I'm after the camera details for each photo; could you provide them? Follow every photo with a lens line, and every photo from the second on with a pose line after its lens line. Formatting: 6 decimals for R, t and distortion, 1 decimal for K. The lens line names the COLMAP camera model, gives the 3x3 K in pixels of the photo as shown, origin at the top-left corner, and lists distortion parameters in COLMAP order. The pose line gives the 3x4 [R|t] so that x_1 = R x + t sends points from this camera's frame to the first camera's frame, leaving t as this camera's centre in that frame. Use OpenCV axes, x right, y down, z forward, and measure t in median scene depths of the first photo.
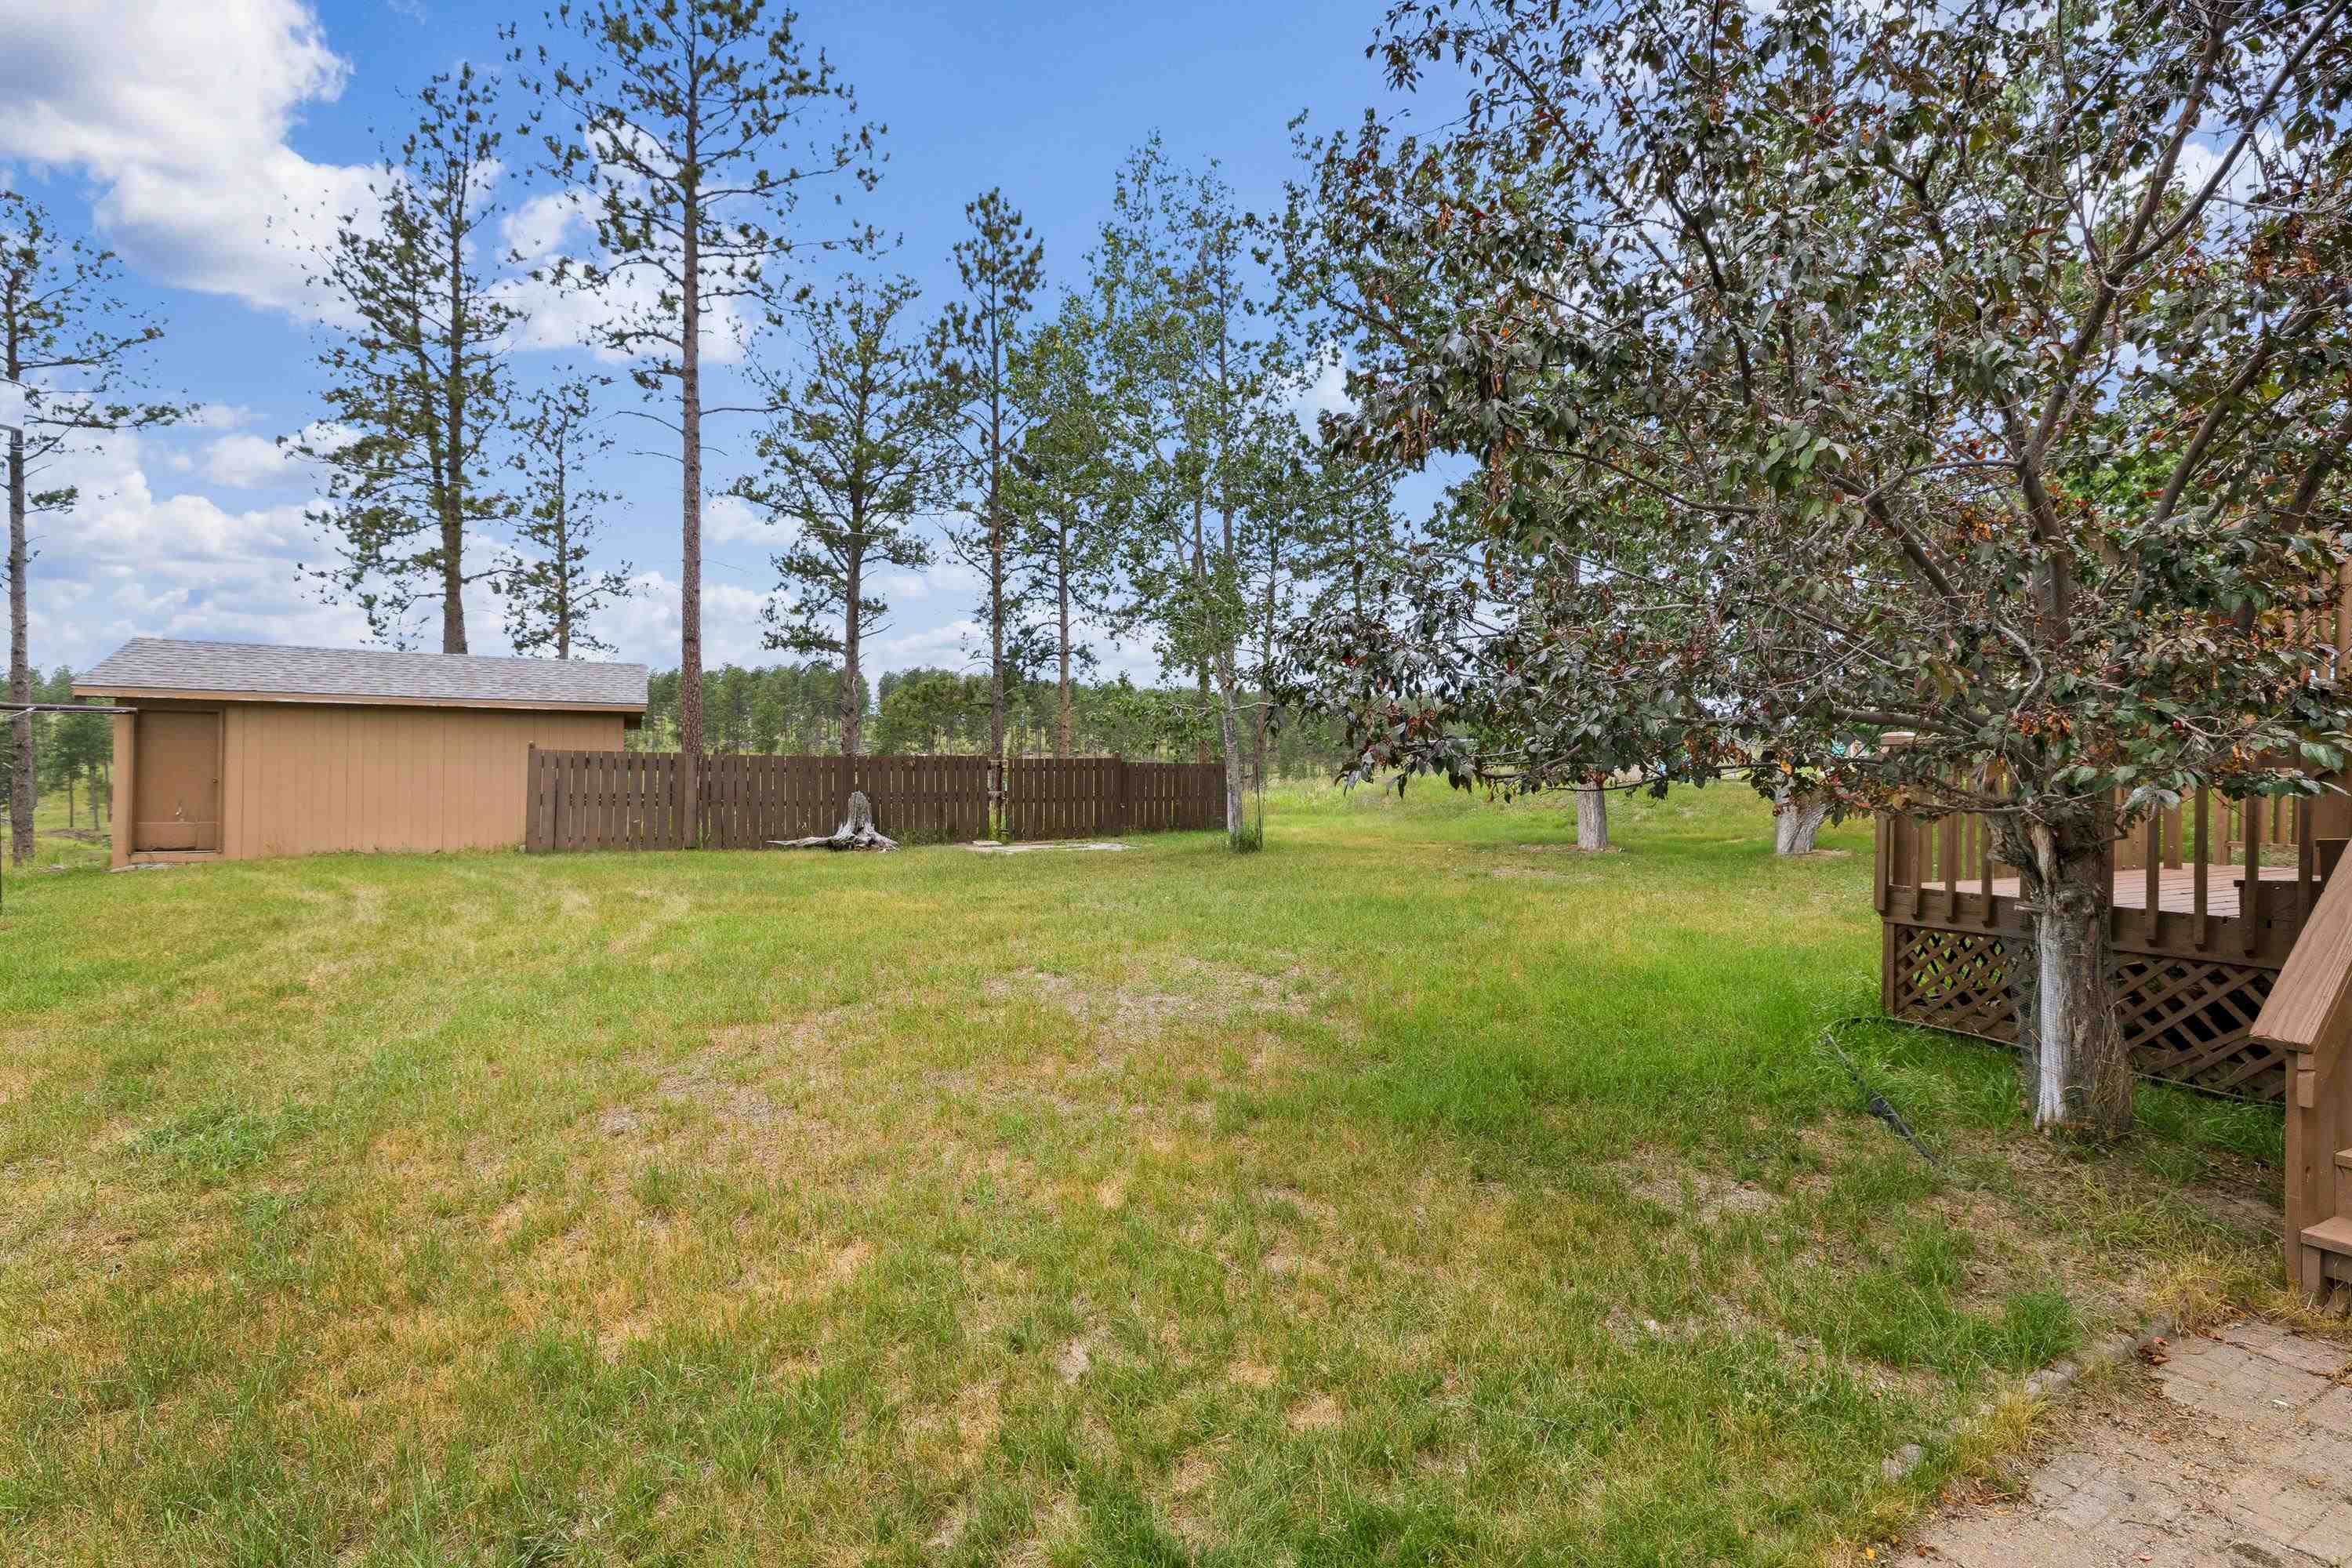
lens RADIAL K [[1076.1, 0, 1181.5], [0, 1076.1, 781.1], [0, 0, 1]] dist [-0.003948, 0.000034]
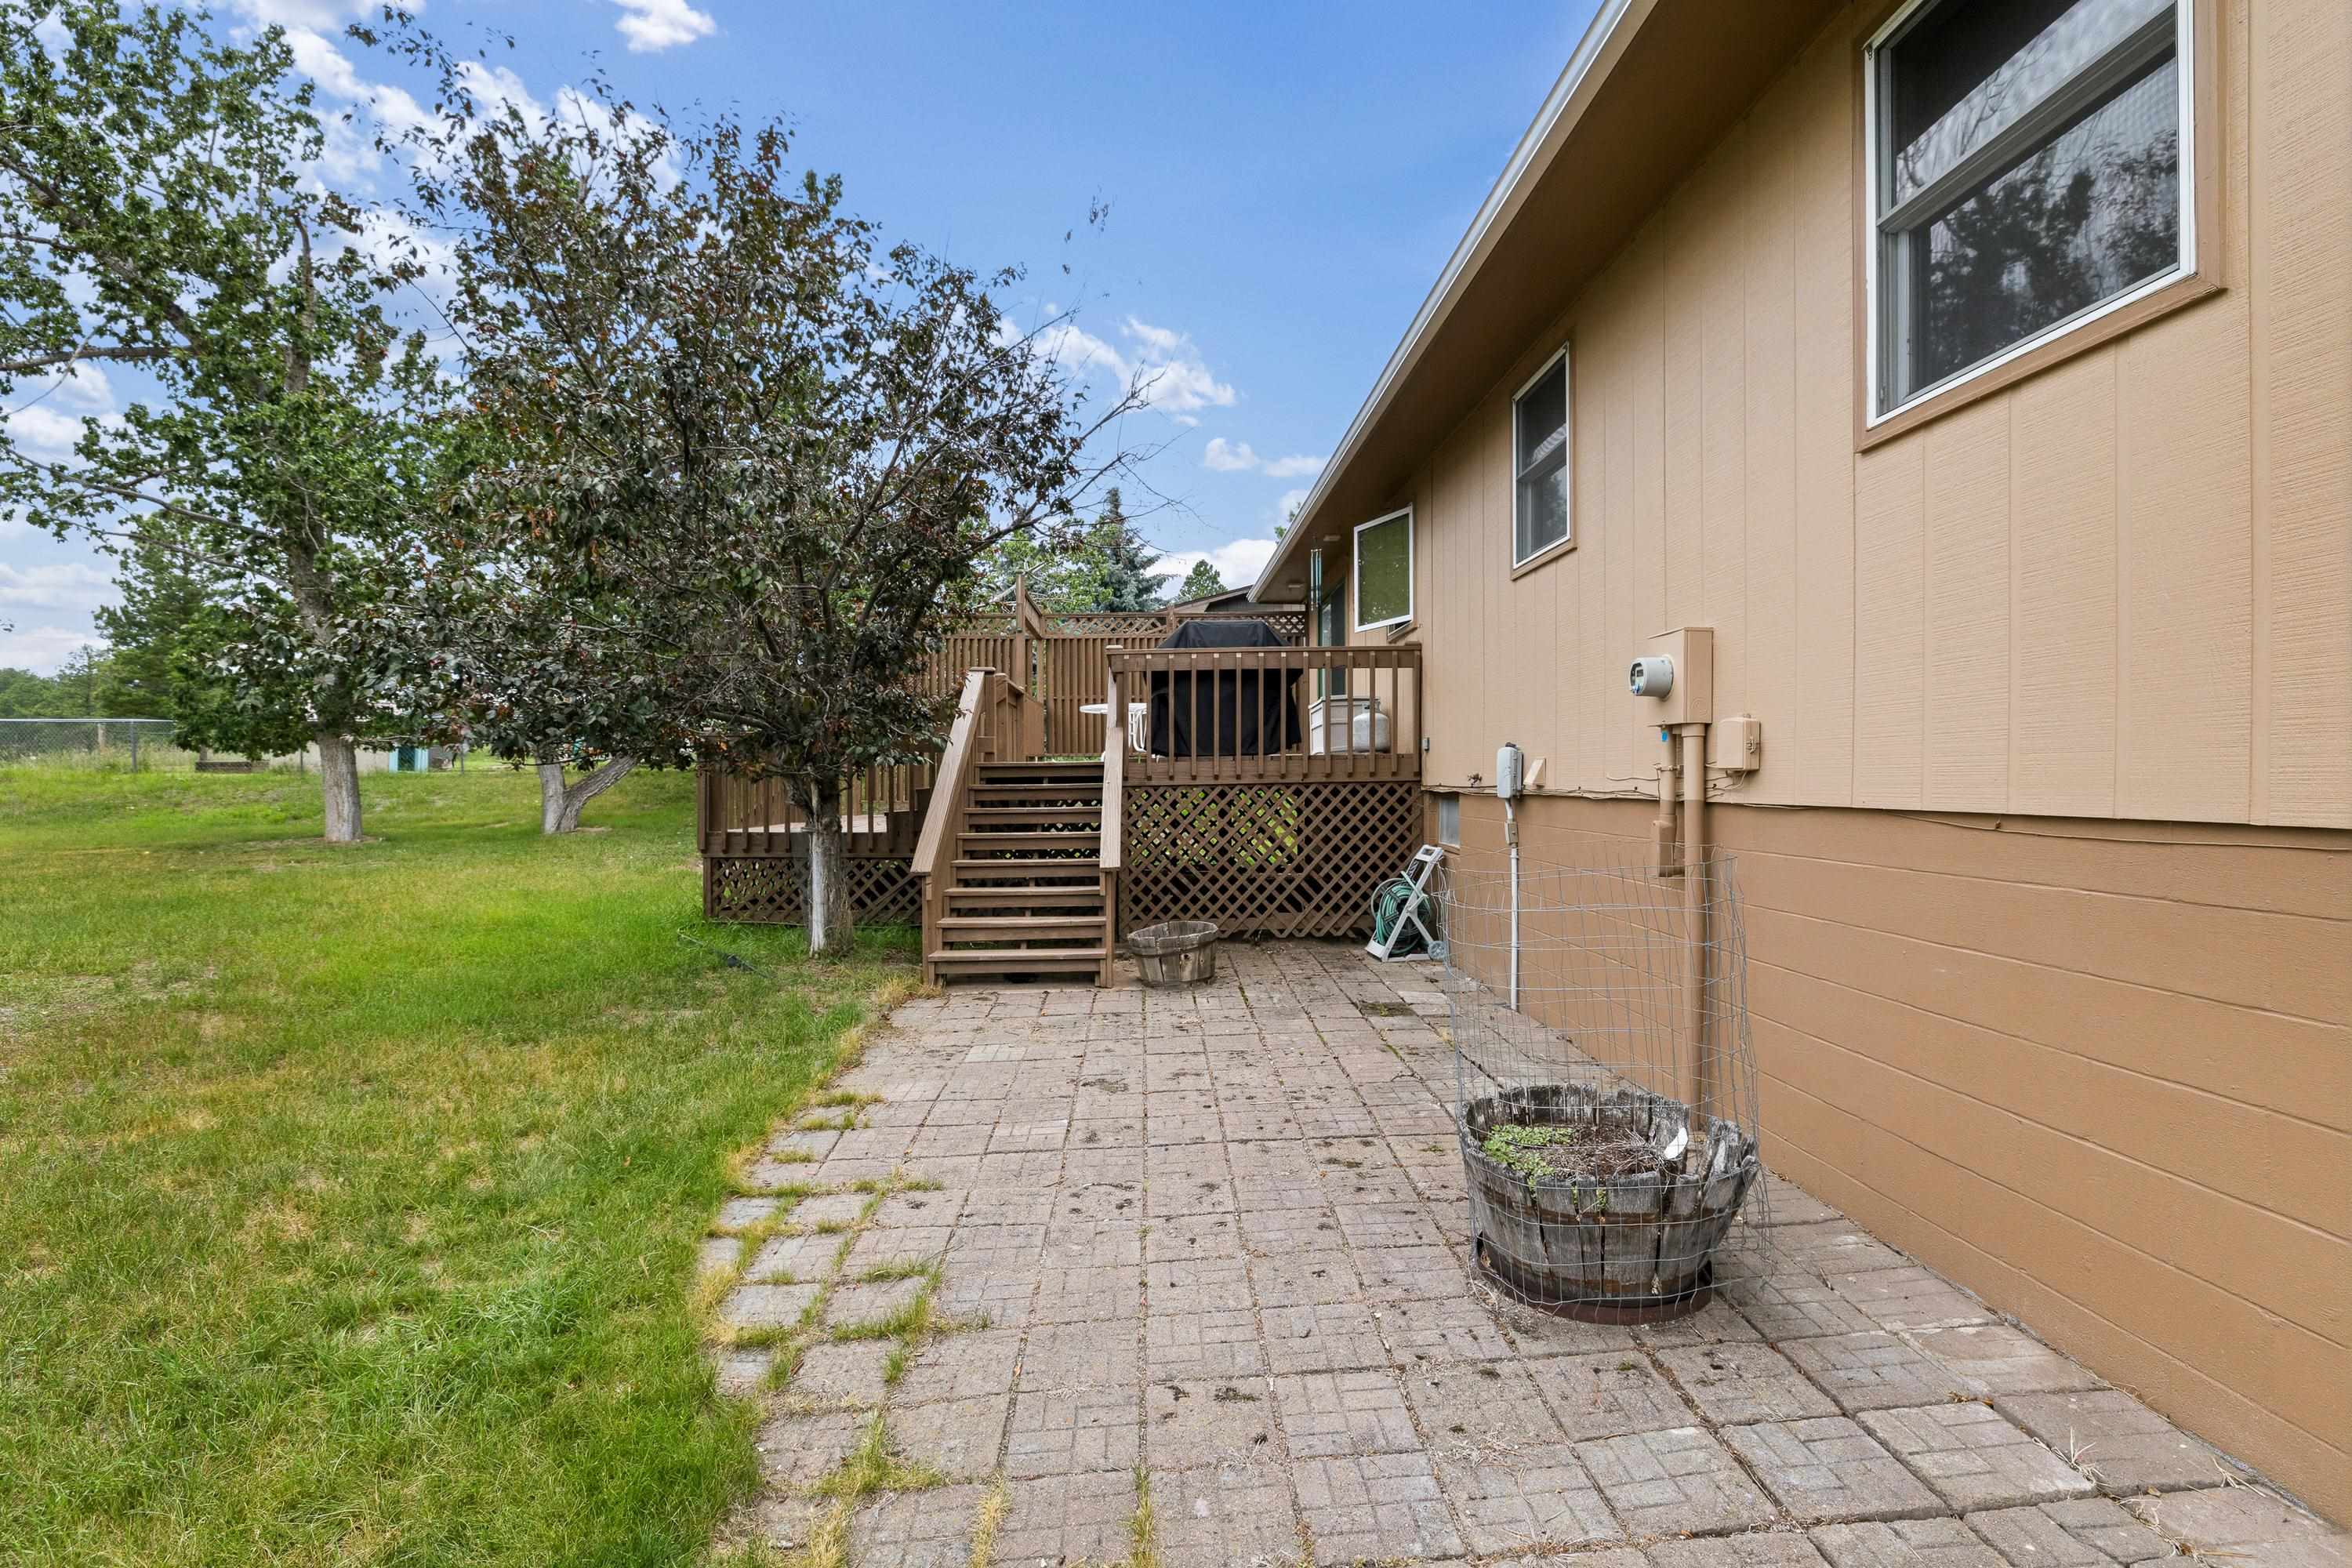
lens RADIAL K [[1076.1, 0, 1178.8], [0, 1076.1, 780.4], [0, 0, 1]] dist [-0.003948, 0.000034]
pose [[0.458068, -0.011779, 0.888839, -0.436518], [0.006650, 0.999930, 0.009824, 0.021194], [-0.888892, 0.001411, 0.458114, -0.305266]]
